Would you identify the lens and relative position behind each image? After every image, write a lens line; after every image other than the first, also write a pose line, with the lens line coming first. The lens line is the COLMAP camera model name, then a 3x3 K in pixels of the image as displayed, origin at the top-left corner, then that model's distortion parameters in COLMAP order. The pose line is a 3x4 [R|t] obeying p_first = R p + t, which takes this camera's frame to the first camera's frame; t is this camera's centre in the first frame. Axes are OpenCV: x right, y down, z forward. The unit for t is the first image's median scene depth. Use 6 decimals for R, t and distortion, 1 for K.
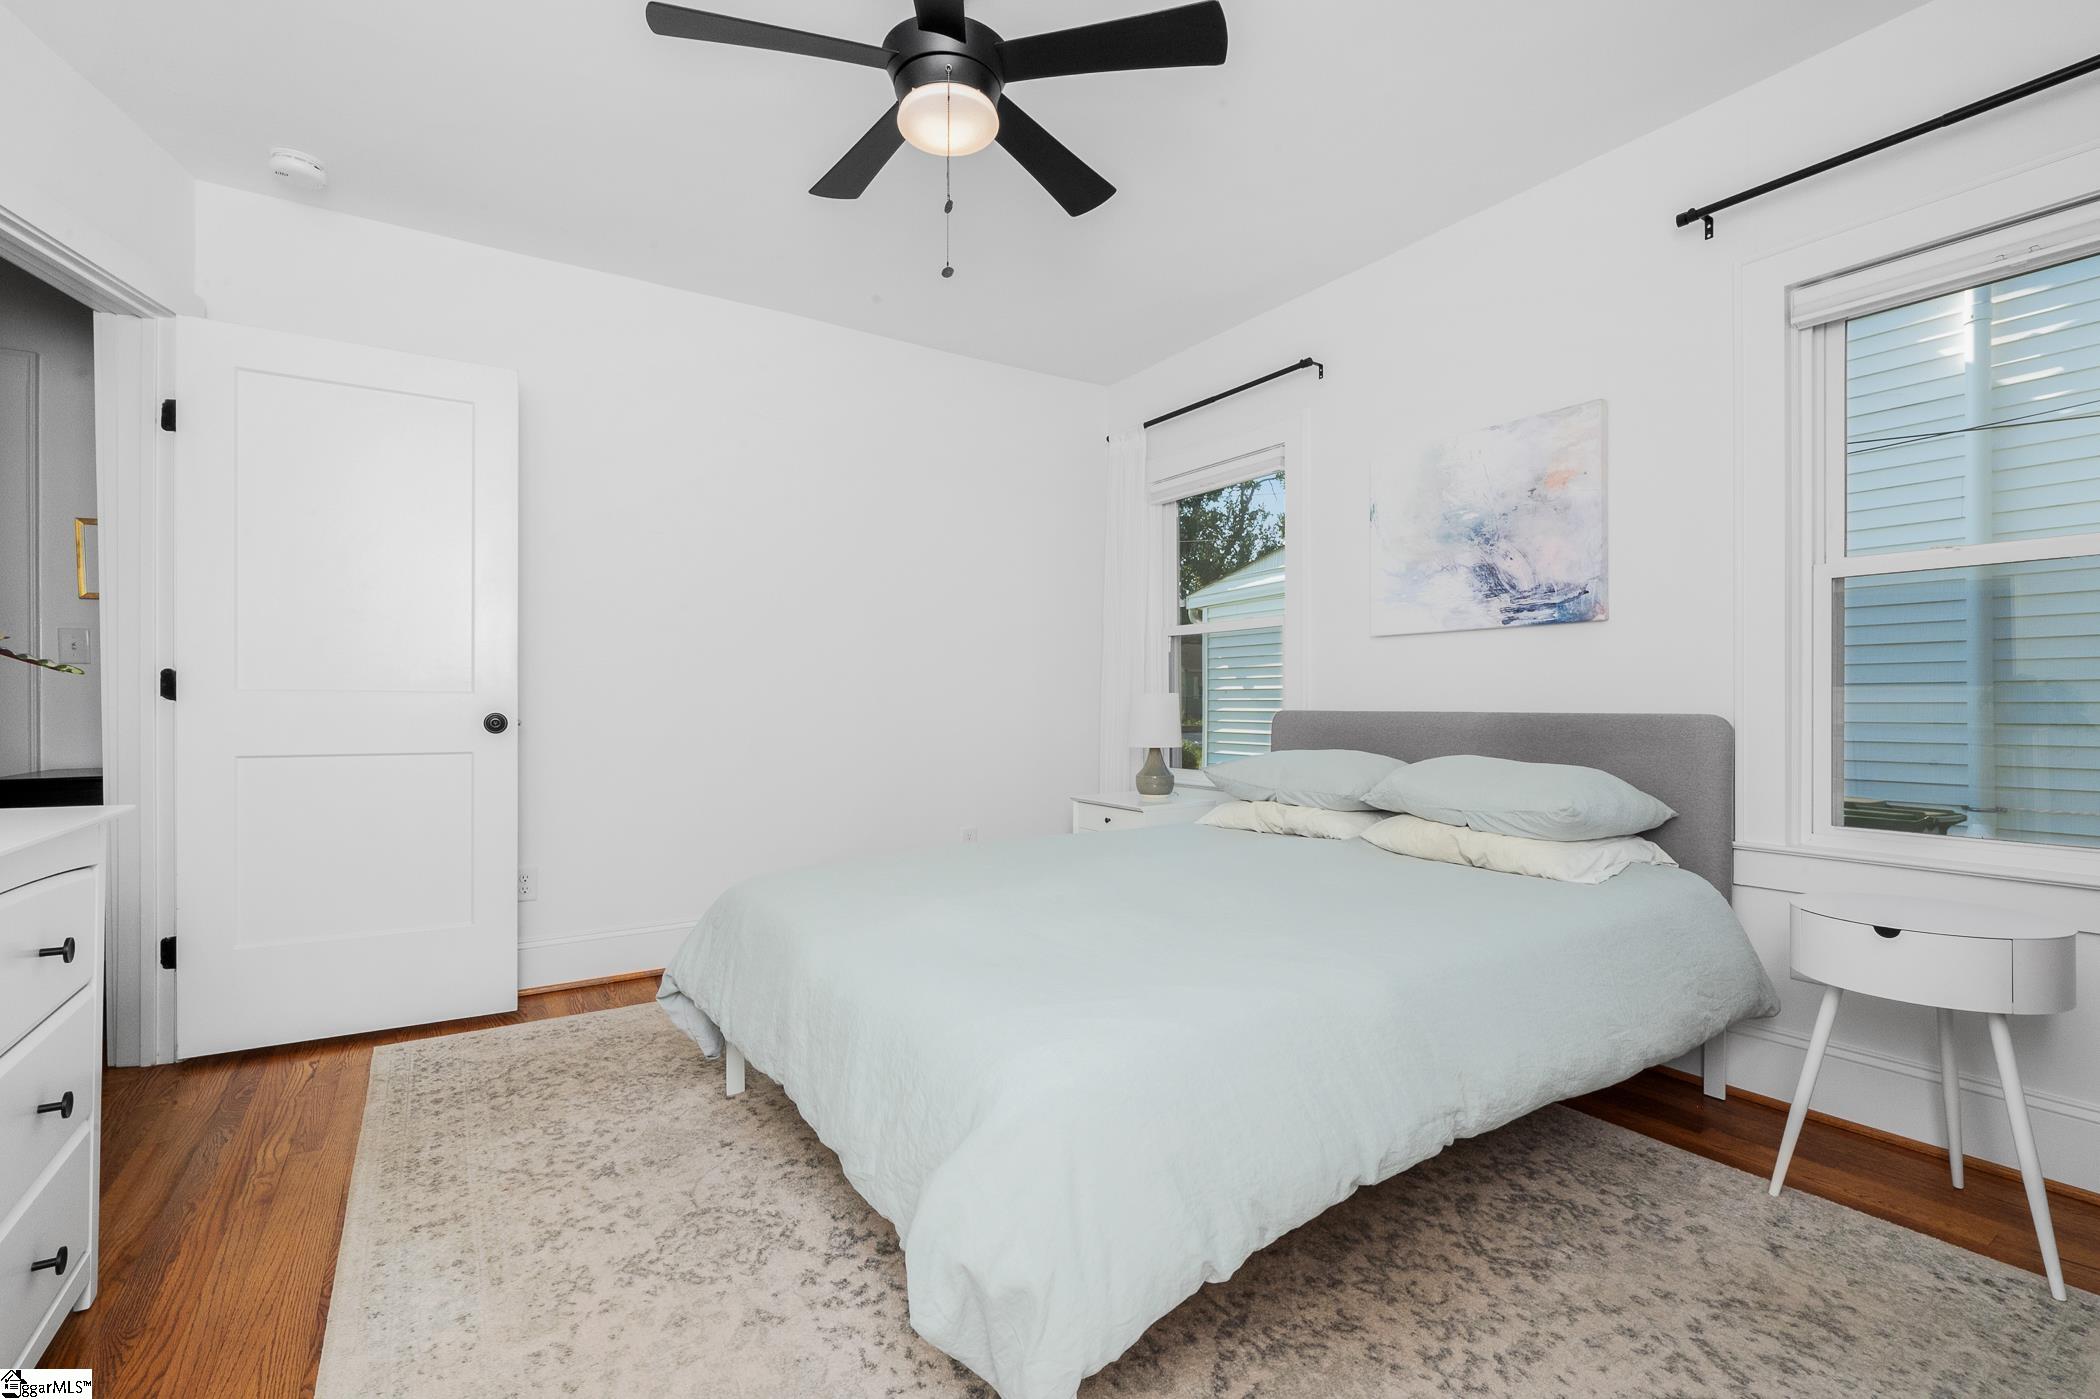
lens RADIAL K [[920.5, 0, 1056.6], [0, 920.5, 702.3], [0, 0, 1]] dist [0.003895, 0.000239]
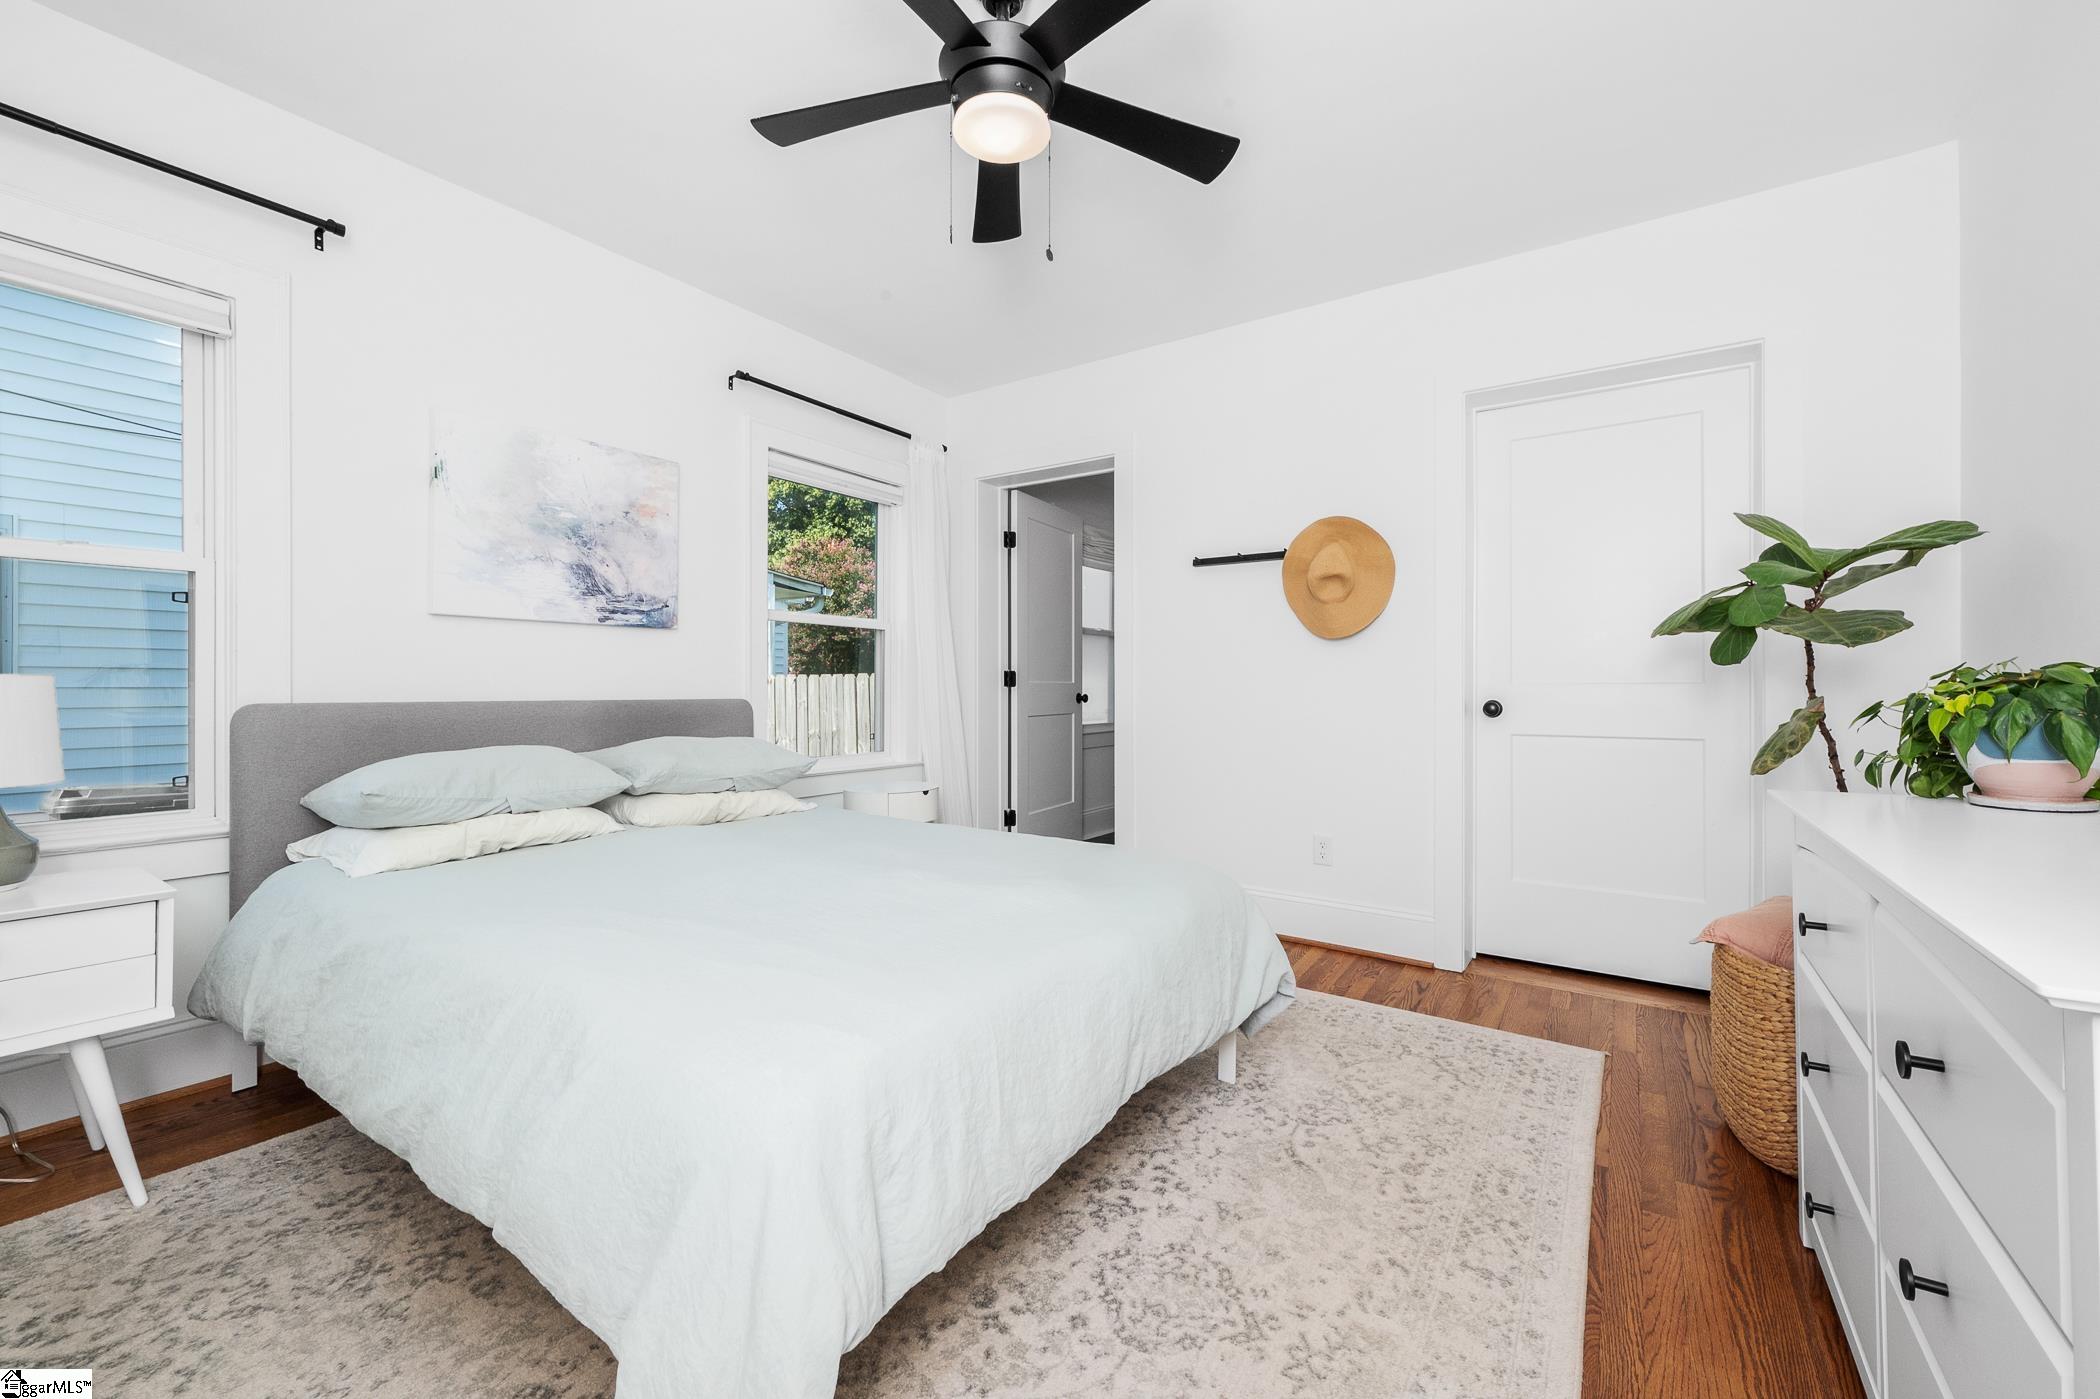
lens RADIAL K [[816.8, 0, 1054.4], [0, 816.8, 682.7], [0, 0, 1]] dist [0.001195, 0.000007]
pose [[-0.354776, 0.002595, 0.934948, -0.660149], [-0.003483, 0.999986, -0.004097, -0.008282], [-0.934945, -0.004709, -0.354762, 0.850907]]
